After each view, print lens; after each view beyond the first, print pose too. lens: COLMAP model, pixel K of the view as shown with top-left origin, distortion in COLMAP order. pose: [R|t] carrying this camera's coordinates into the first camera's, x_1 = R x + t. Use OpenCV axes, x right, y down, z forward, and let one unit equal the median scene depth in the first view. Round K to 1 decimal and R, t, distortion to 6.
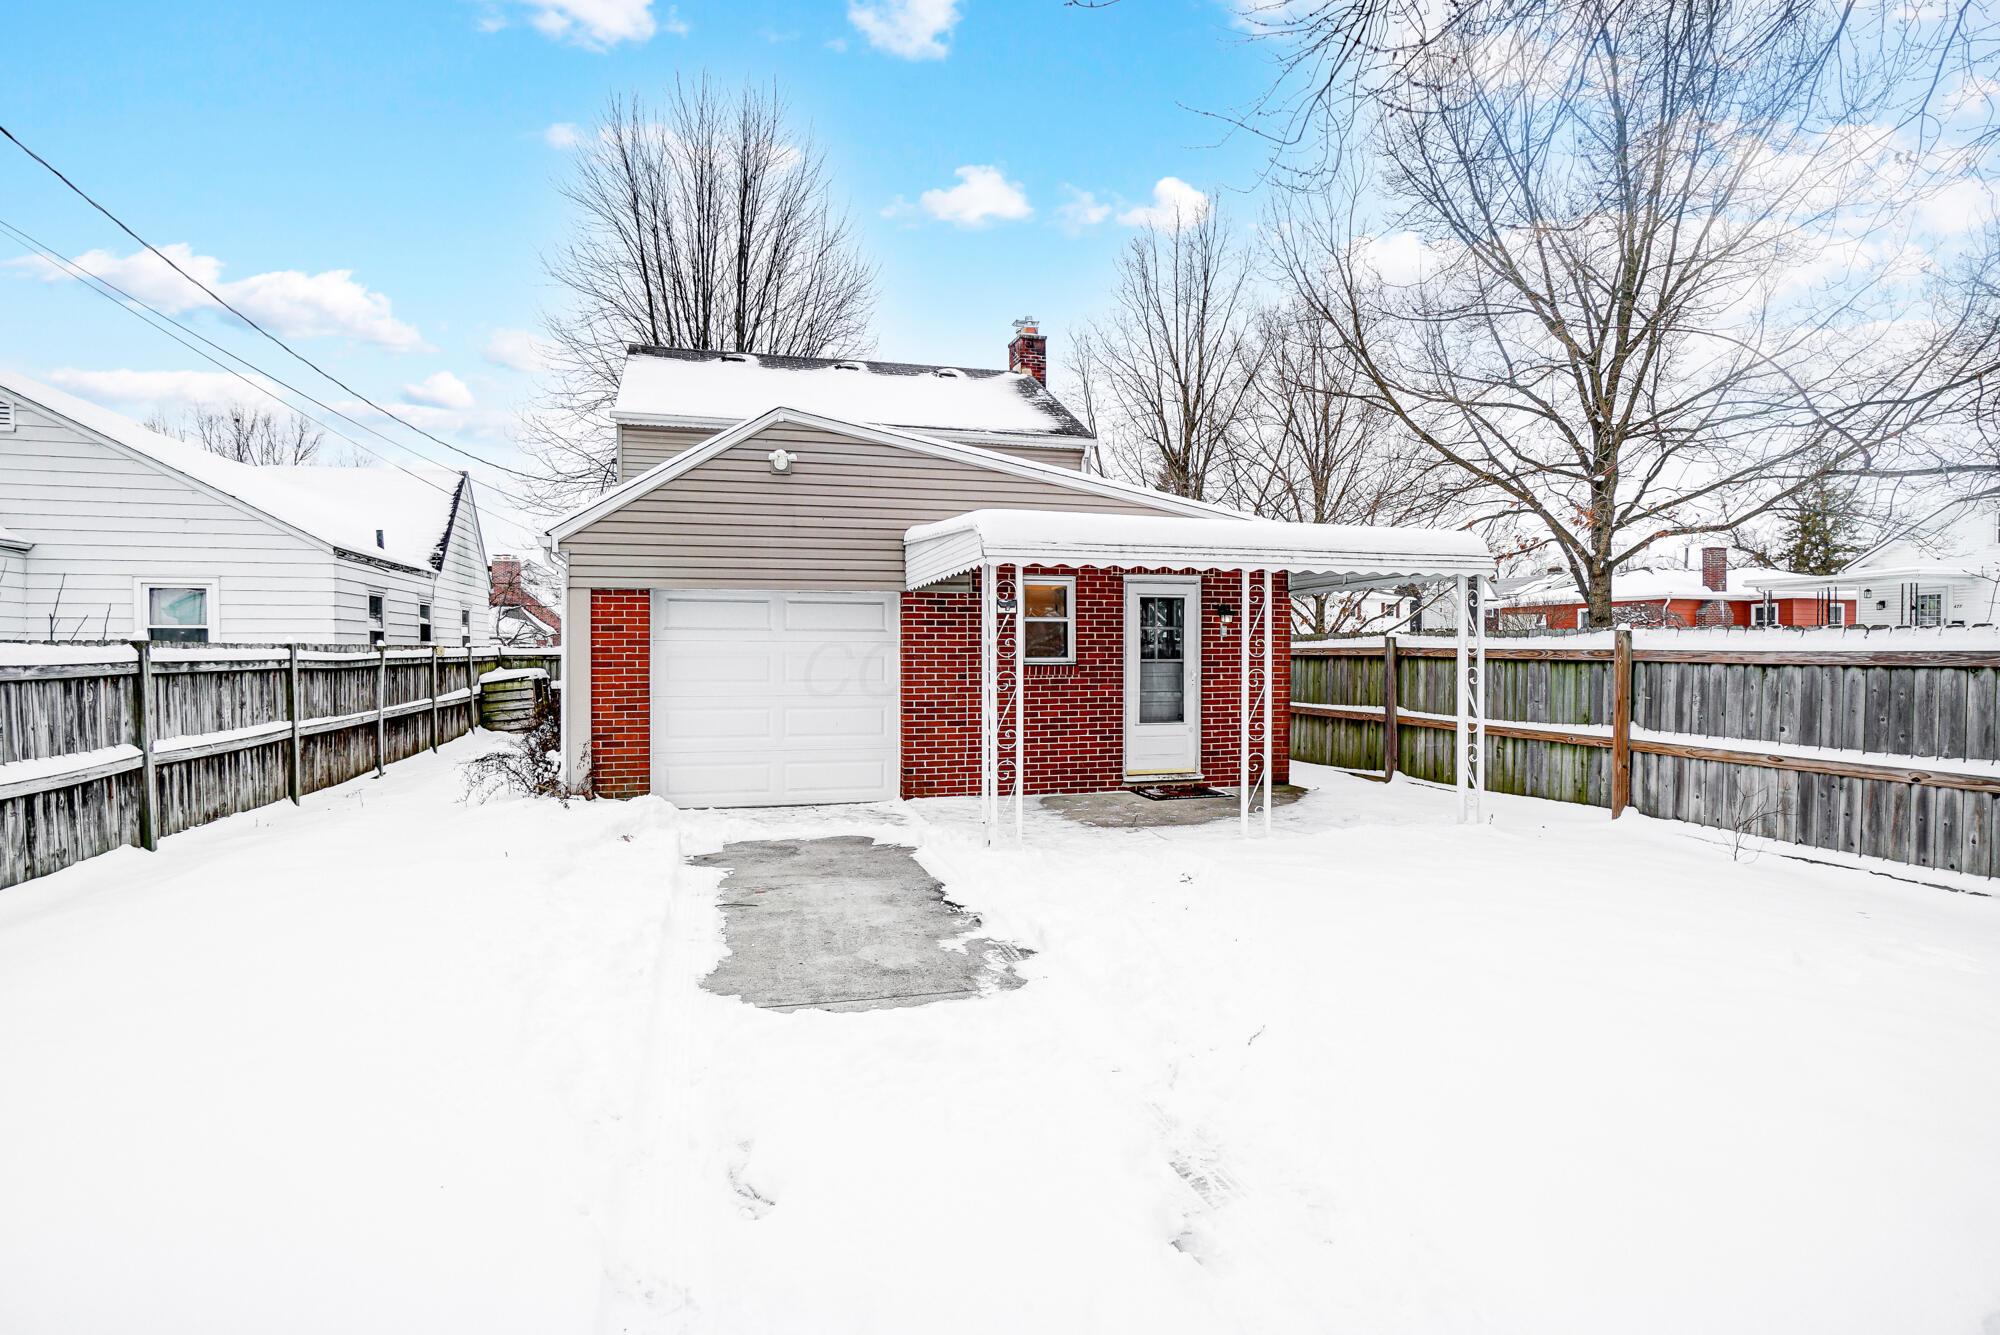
lens RADIAL K [[1028.3, 0, 1000.0], [0, 1028.3, 667.5], [0, 0, 1]] dist [-0.046526, 0.023284]
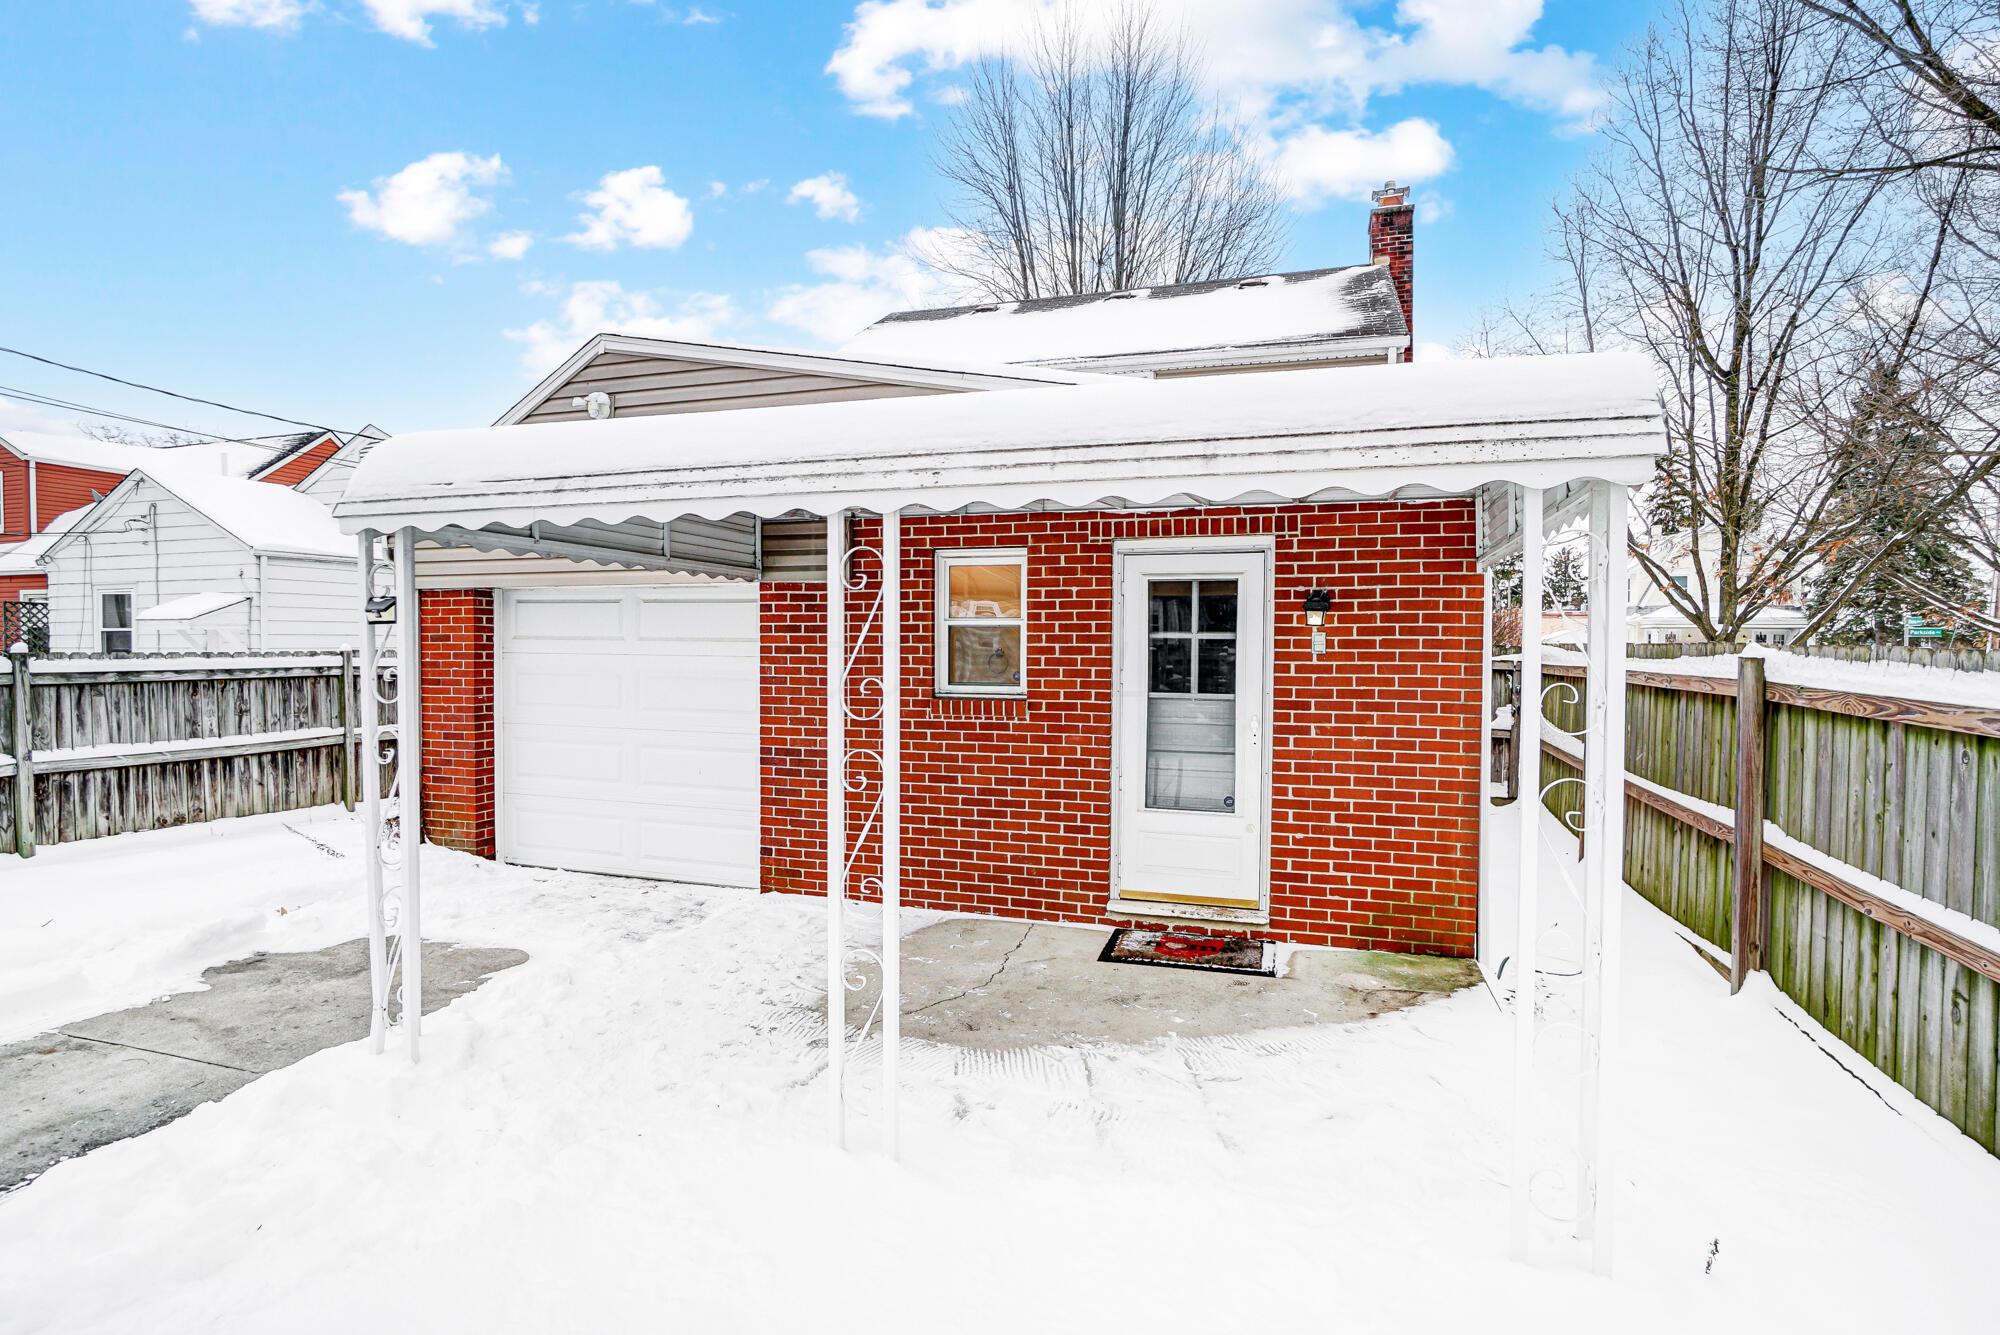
lens RADIAL K [[1028.3, 0, 1000.0], [0, 1028.3, 667.5], [0, 0, 1]] dist [-0.046526, 0.023284]
pose [[0.821173, 0.019820, -0.570335, 0.413829], [-0.015107, 0.999801, 0.012994, -0.029479], [0.570479, -0.002055, 0.821309, 0.537552]]
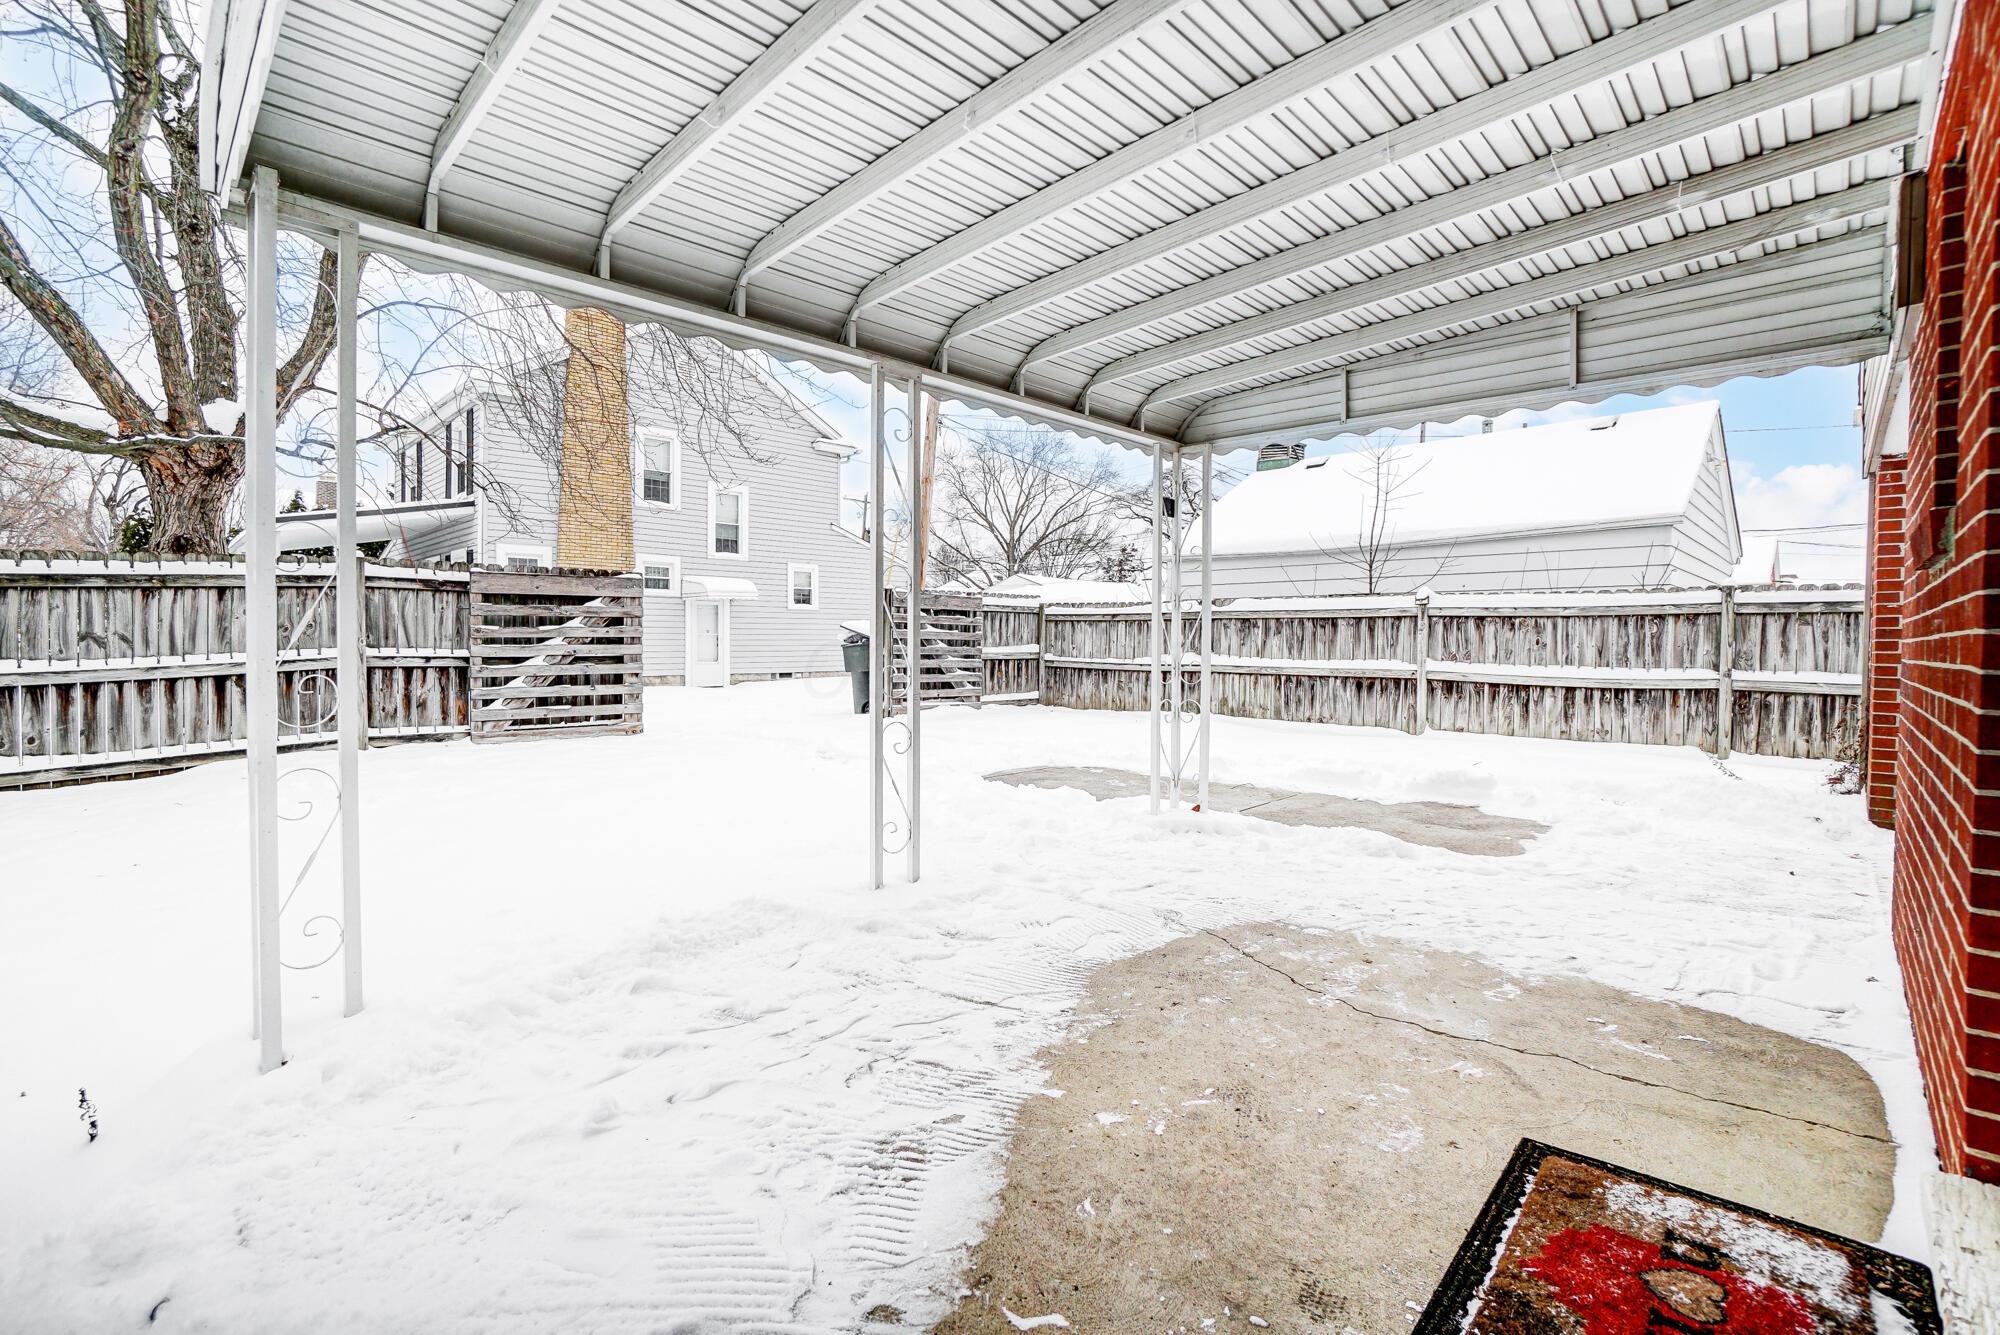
lens RADIAL K [[910.6, 0, 1000.0], [0, 910.6, 667.5], [0, 0, 1]] dist [-0.001932, -0.000673]
pose [[-0.867373, 0.010426, -0.497549, 0.341846], [-0.015624, 0.998717, 0.048164, 0.024178], [0.497413, 0.049550, -0.866098, 1.117429]]
